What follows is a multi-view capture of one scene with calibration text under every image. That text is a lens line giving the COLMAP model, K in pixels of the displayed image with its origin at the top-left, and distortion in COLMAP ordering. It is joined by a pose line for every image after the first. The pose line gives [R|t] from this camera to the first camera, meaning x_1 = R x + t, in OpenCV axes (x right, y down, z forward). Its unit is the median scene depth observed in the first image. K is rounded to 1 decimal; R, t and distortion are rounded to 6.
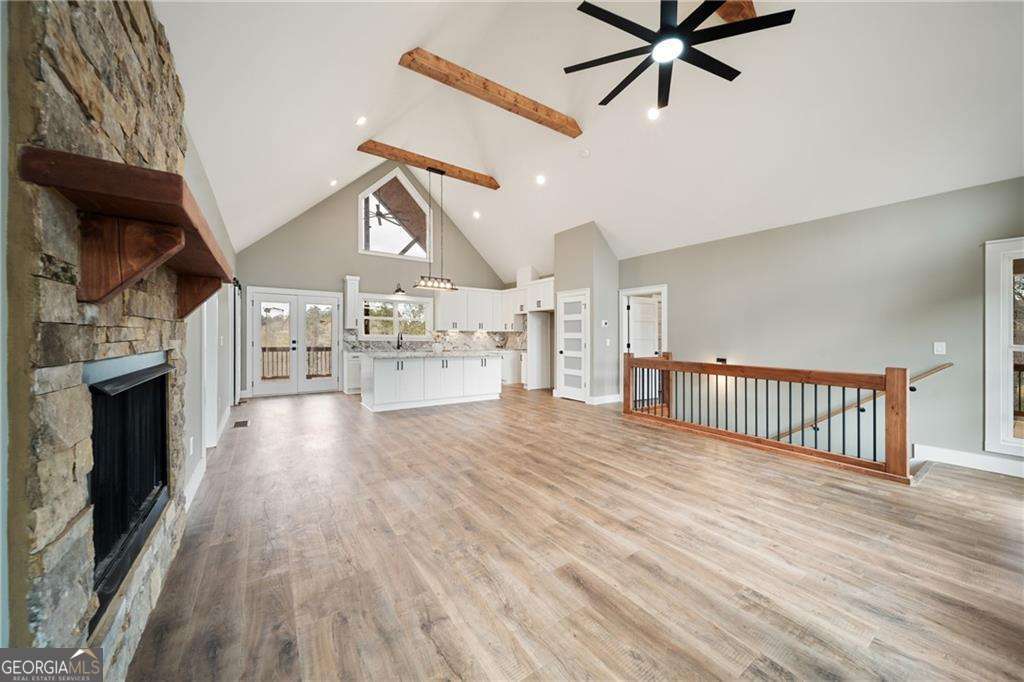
lens RADIAL K [[362.6, 0, 506.4], [0, 362.6, 332.2], [0, 0, 1]] dist [-0.001654, -0.000266]
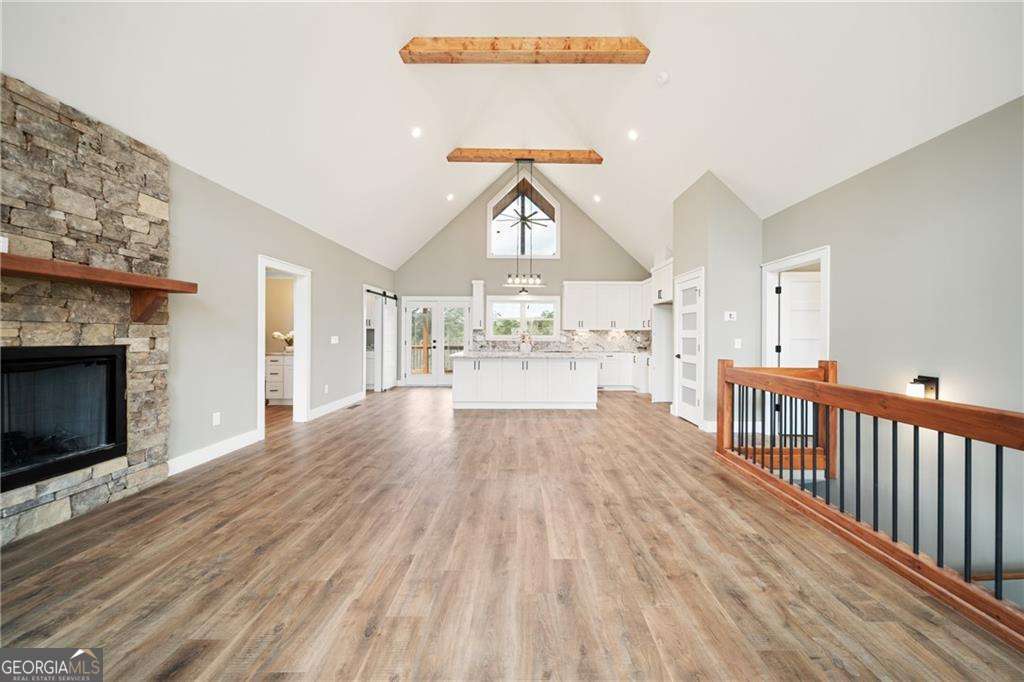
lens RADIAL K [[359.1, 0, 521.8], [0, 359.1, 334.8], [0, 0, 1]] dist [-0.001617, -0.000417]
pose [[0.831878, -0.006241, -0.554924, 0.509151], [0.009107, 0.999956, 0.002406, 0.009876], [0.554884, -0.007055, 0.831898, 0.345870]]
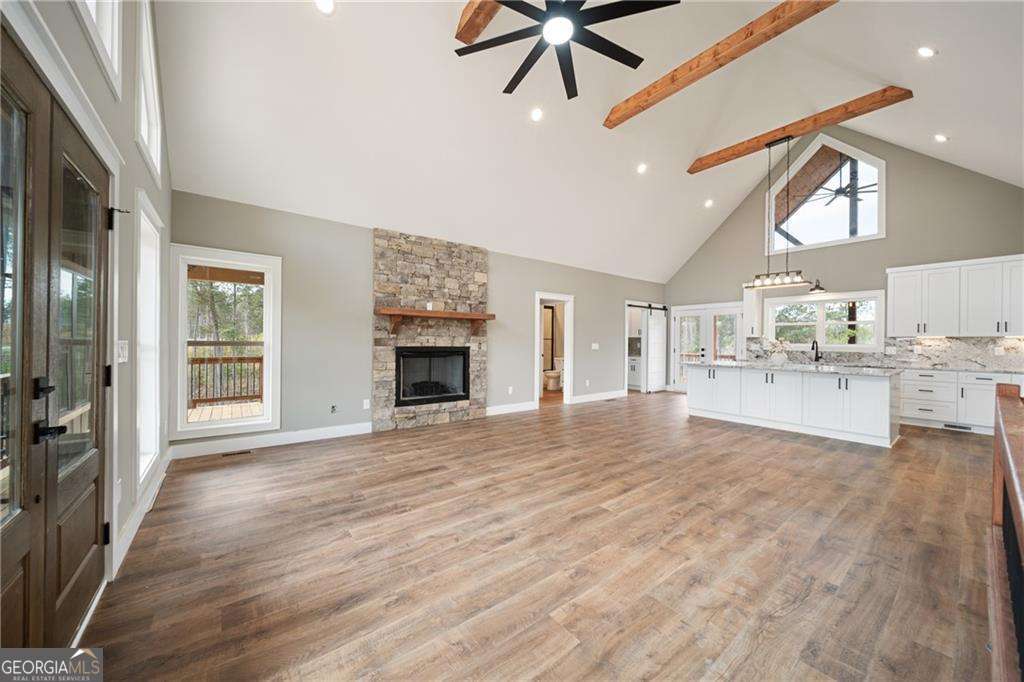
lens RADIAL K [[358.7, 0, 510.1], [0, 358.7, 340.5], [0, 0, 1]] dist [-0.001142, -0.000314]
pose [[0.064020, -0.011092, -0.997887, 0.908853], [0.002190, 0.999937, -0.010974, 0.015585], [0.997946, -0.001483, 0.064041, 0.553752]]
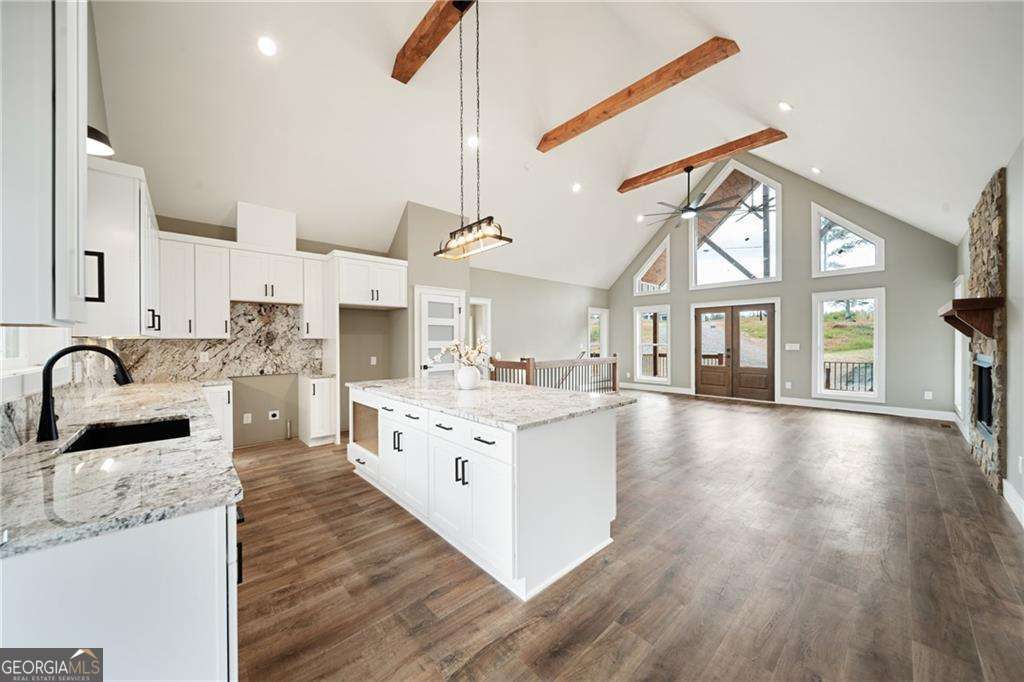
lens RADIAL K [[358.7, 0, 510.1], [0, 358.7, 340.5], [0, 0, 1]] dist [-0.001142, -0.000314]
pose [[-0.159462, -0.009635, 0.987157, -1.042259], [-0.006599, 0.999940, 0.008694, -0.012384], [-0.987182, -0.005128, -0.159516, 1.633878]]
